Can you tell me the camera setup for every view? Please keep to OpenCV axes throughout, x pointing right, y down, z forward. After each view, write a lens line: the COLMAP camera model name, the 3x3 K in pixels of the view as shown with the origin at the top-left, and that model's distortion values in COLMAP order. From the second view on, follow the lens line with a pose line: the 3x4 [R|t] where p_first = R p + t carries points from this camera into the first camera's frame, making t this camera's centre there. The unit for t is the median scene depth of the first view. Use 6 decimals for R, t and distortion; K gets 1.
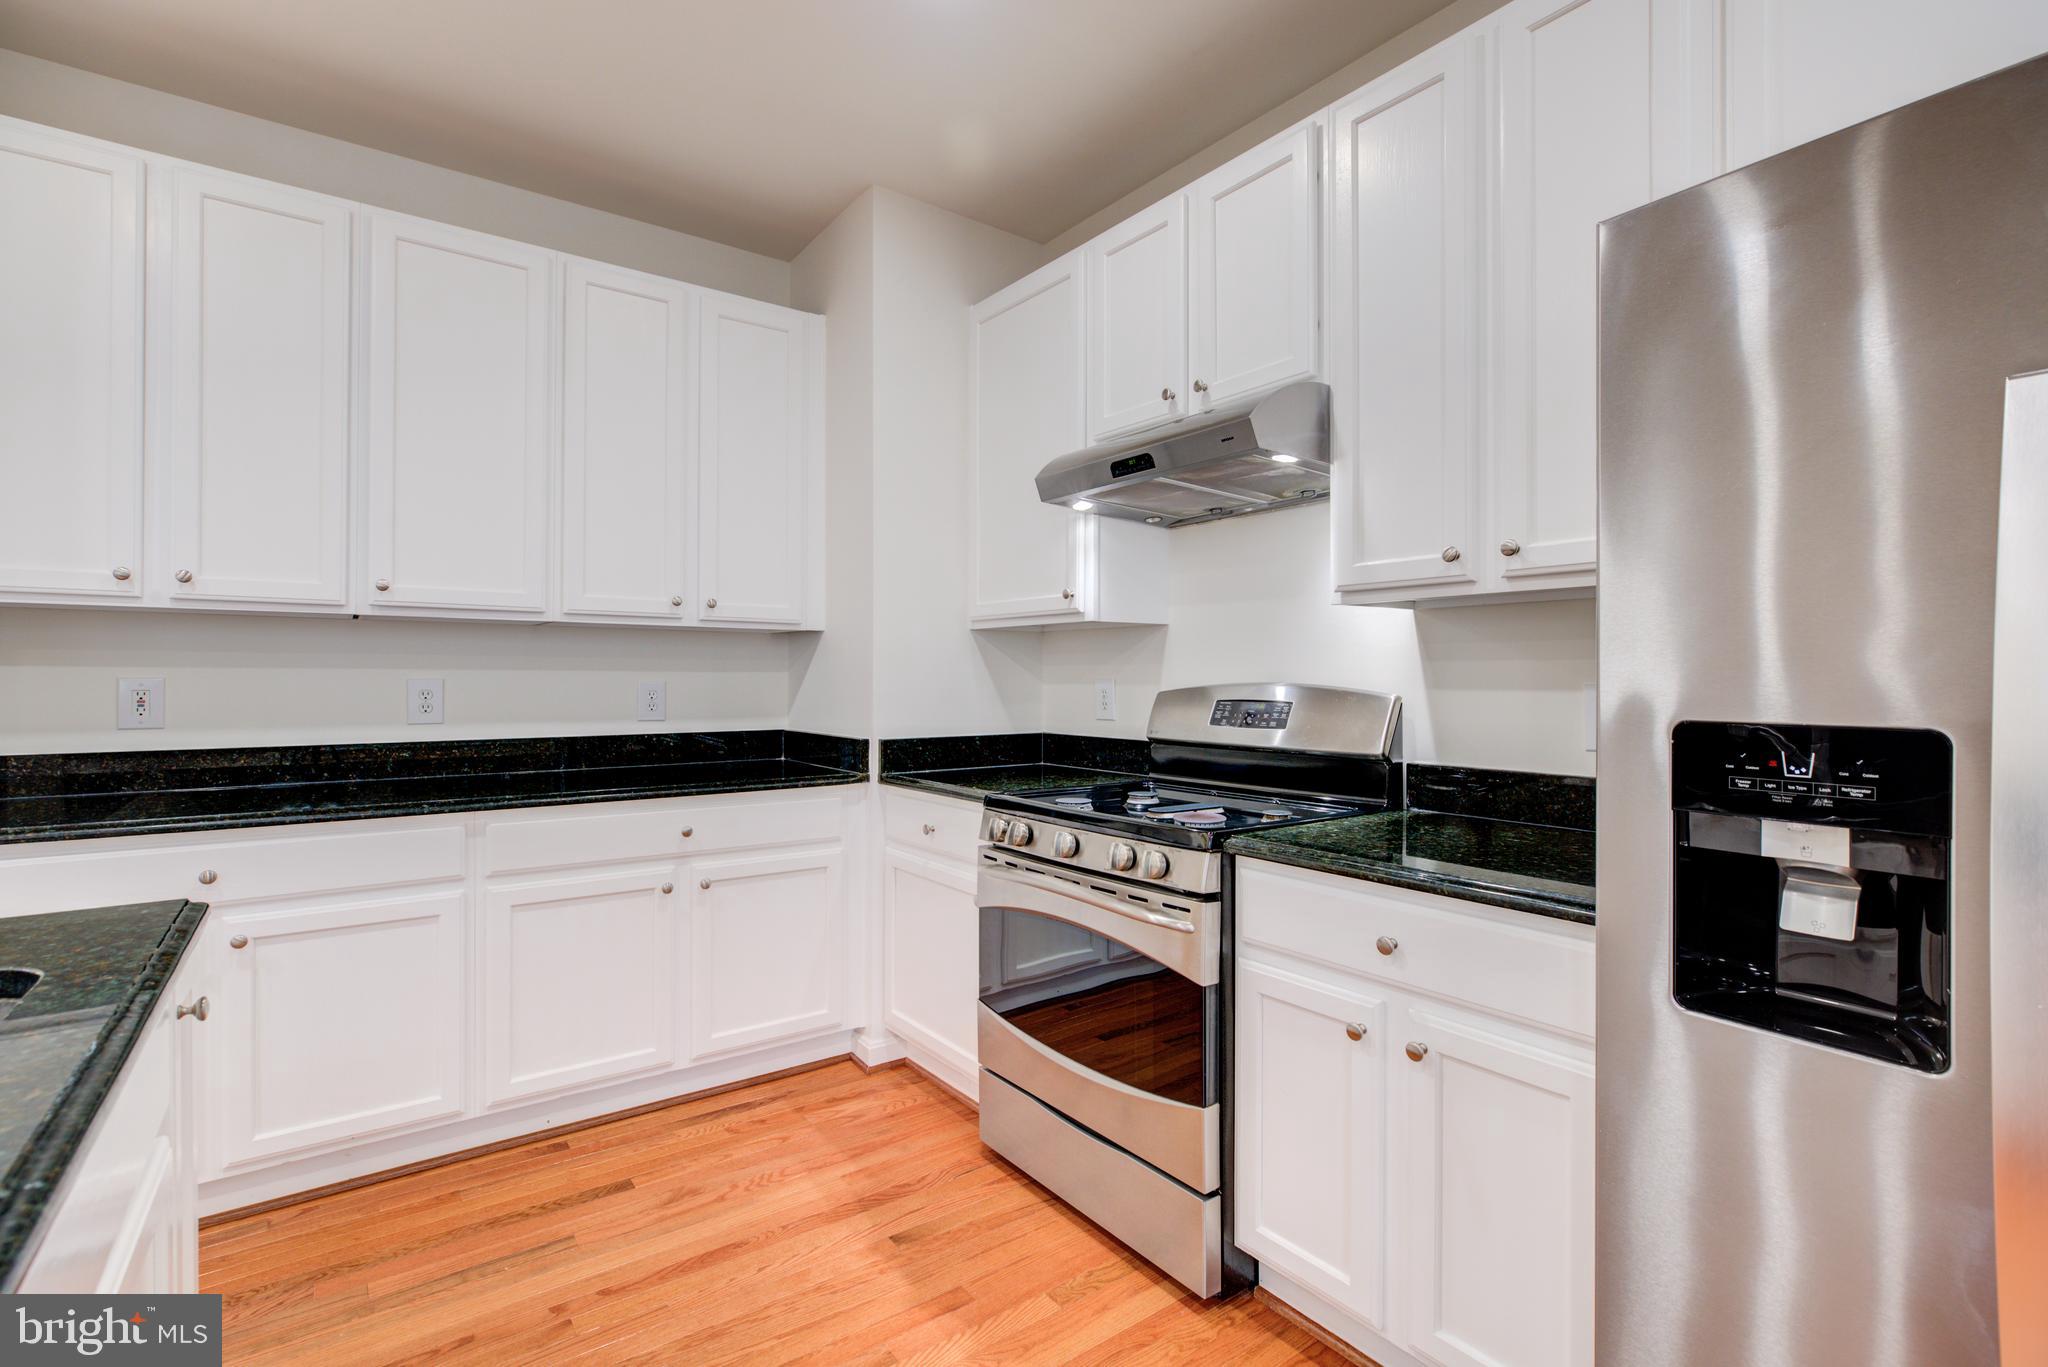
lens RADIAL K [[938.8, 0, 1022.6], [0, 938.8, 677.8], [0, 0, 1]] dist [-0.005981, 0.000008]
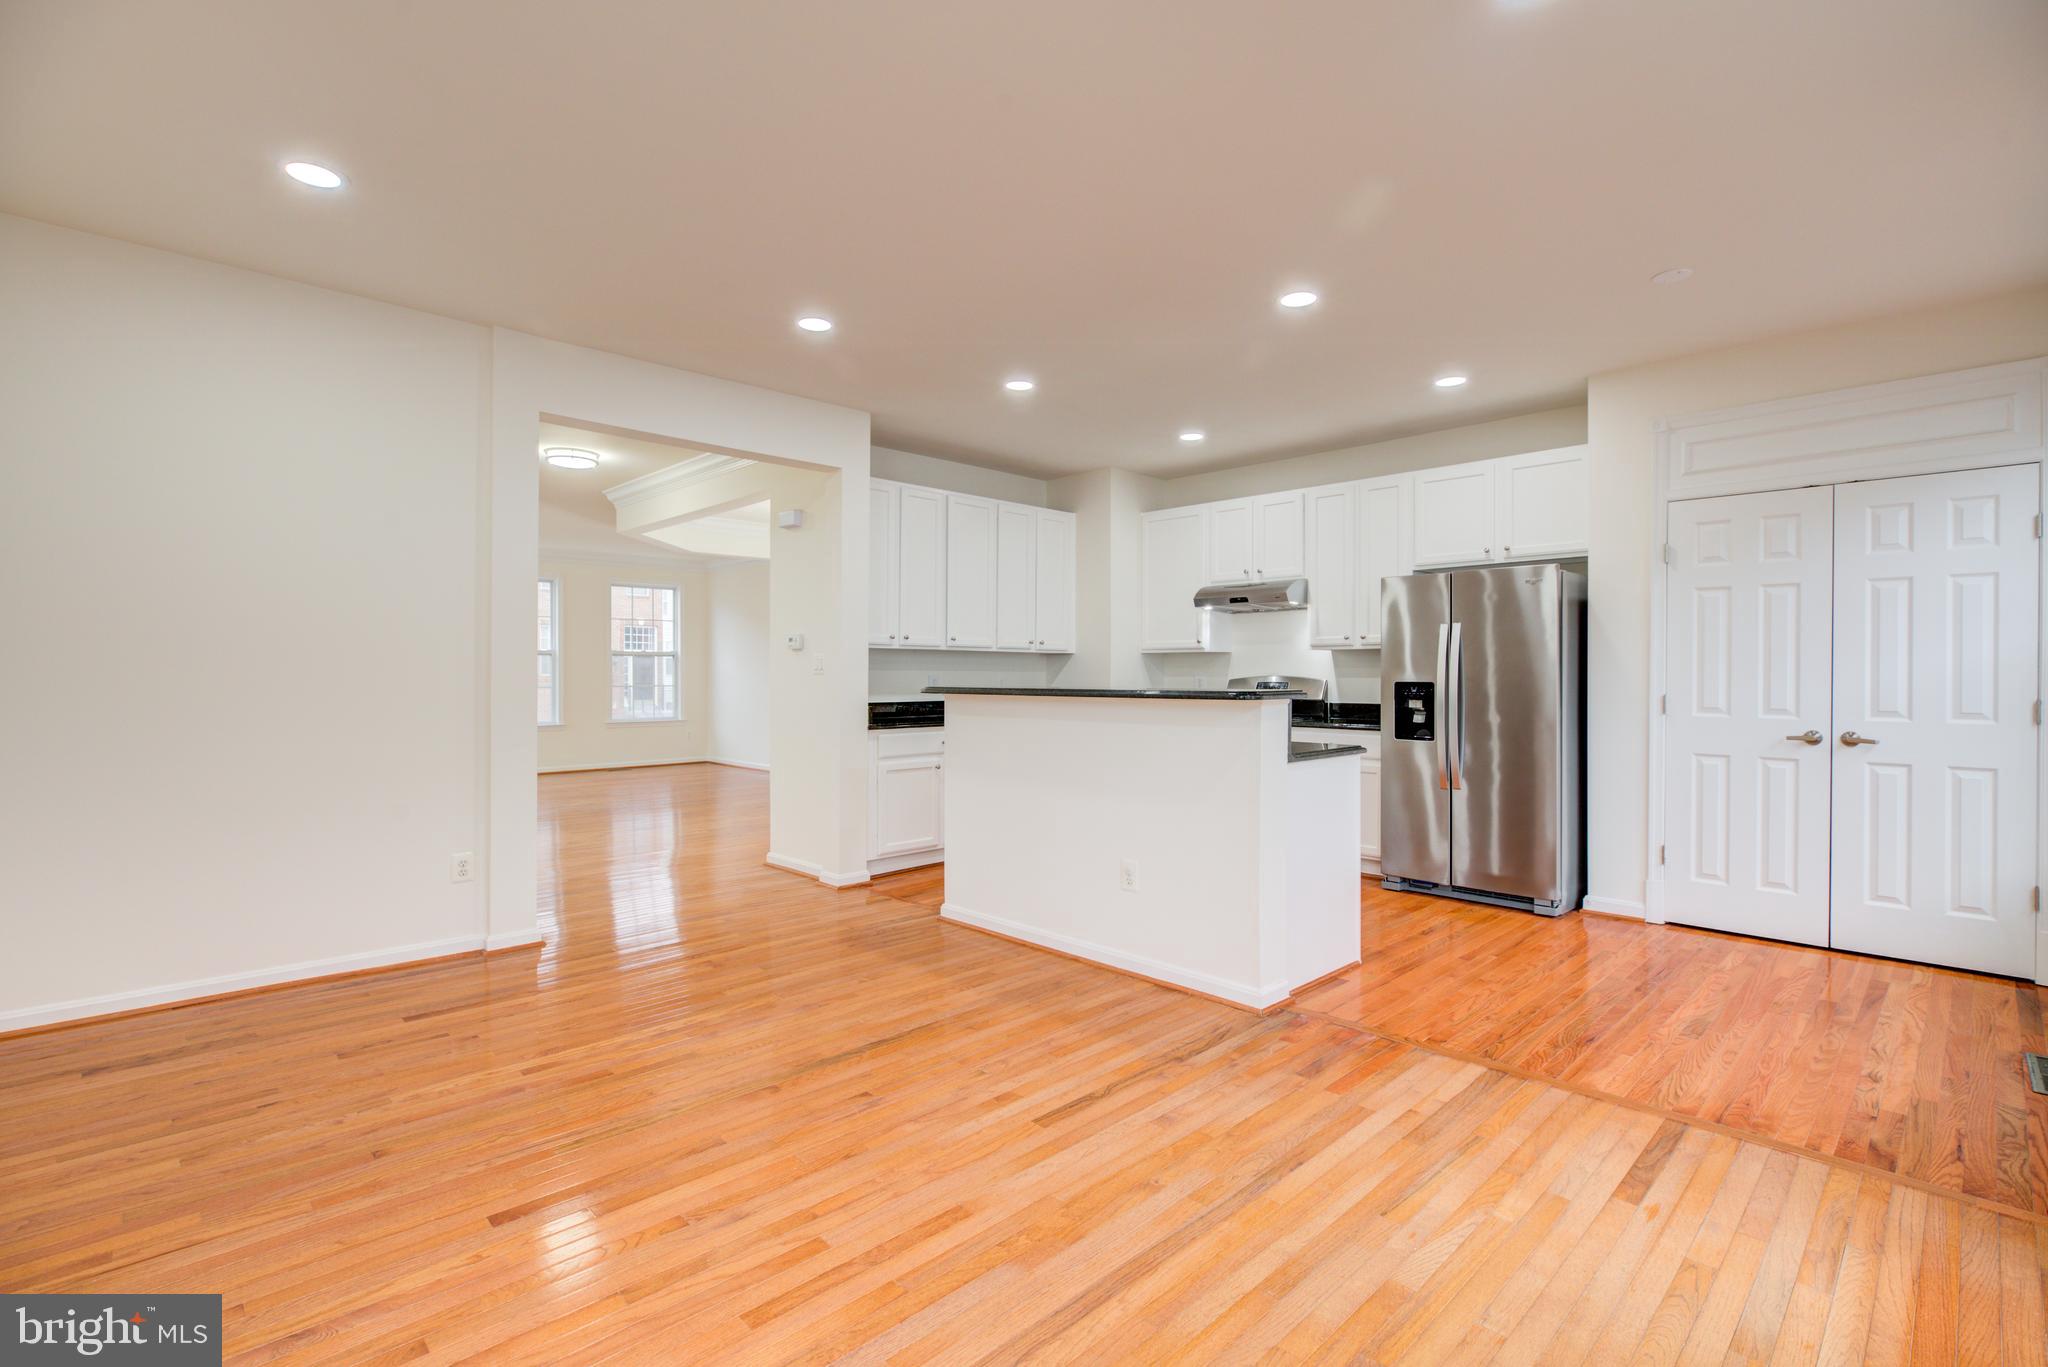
lens RADIAL K [[938.8, 0, 1026.5], [0, 938.8, 677.3], [0, 0, 1]] dist [-0.005981, 0.000008]
pose [[0.990438, -0.001026, 0.137955, -0.867556], [0.001224, 0.999998, -0.001347, 0.012383], [-0.137953, 0.001503, 0.990438, -1.651200]]
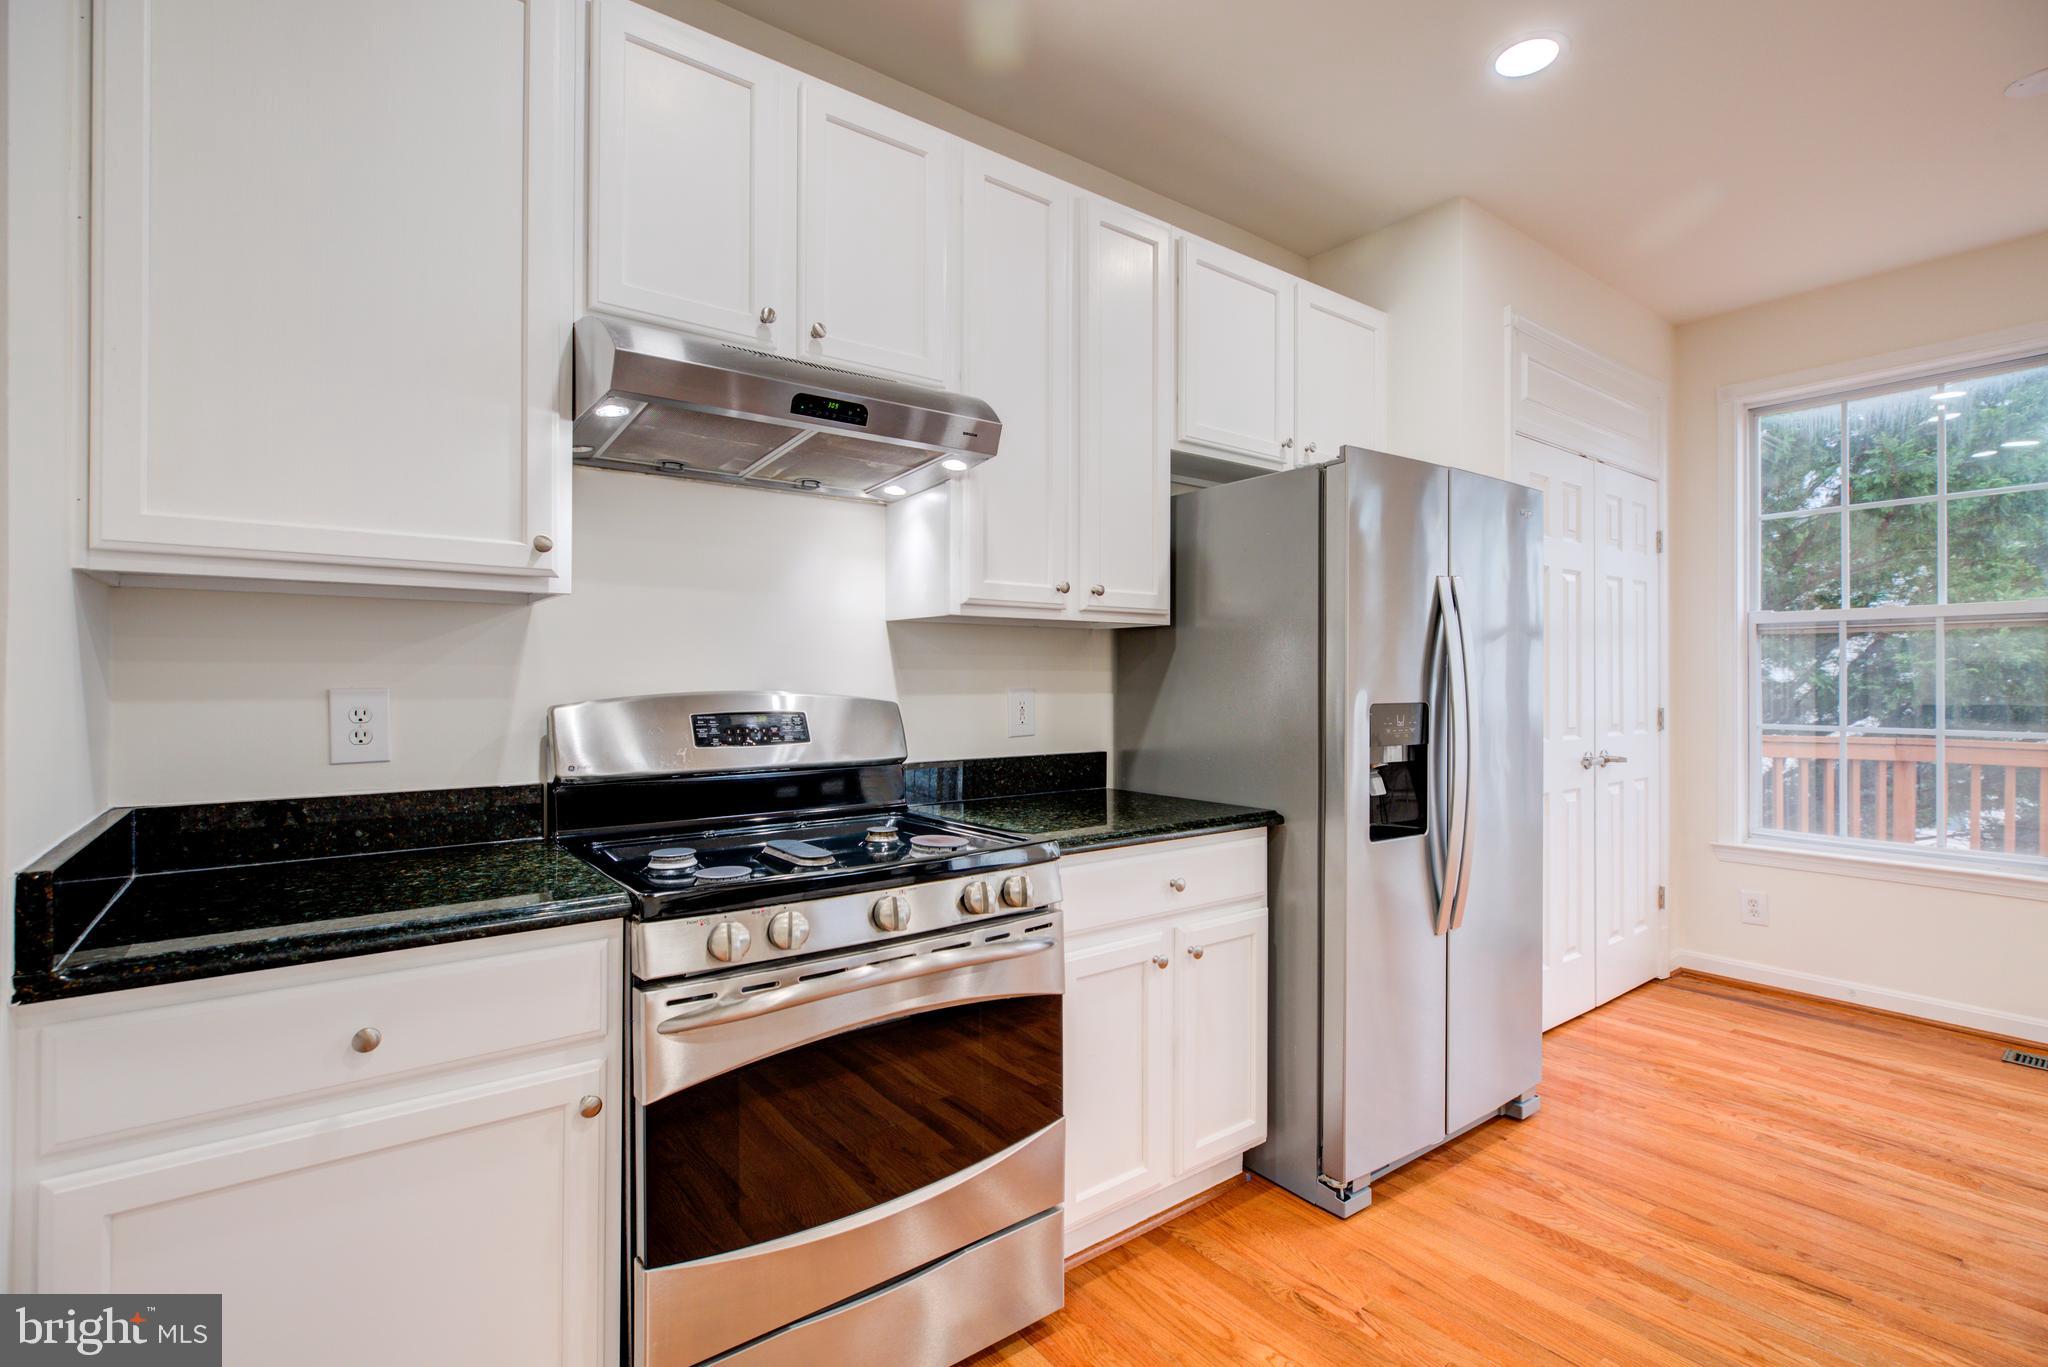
lens RADIAL K [[938.8, 0, 1033.6], [0, 938.8, 686.6], [0, 0, 1]] dist [-0.005981, 0.000008]
pose [[-0.004132, -0.005905, 0.999974, -0.617482], [0.003152, 0.999978, 0.005918, -0.003263], [-0.999986, 0.003177, -0.004113, 0.796107]]
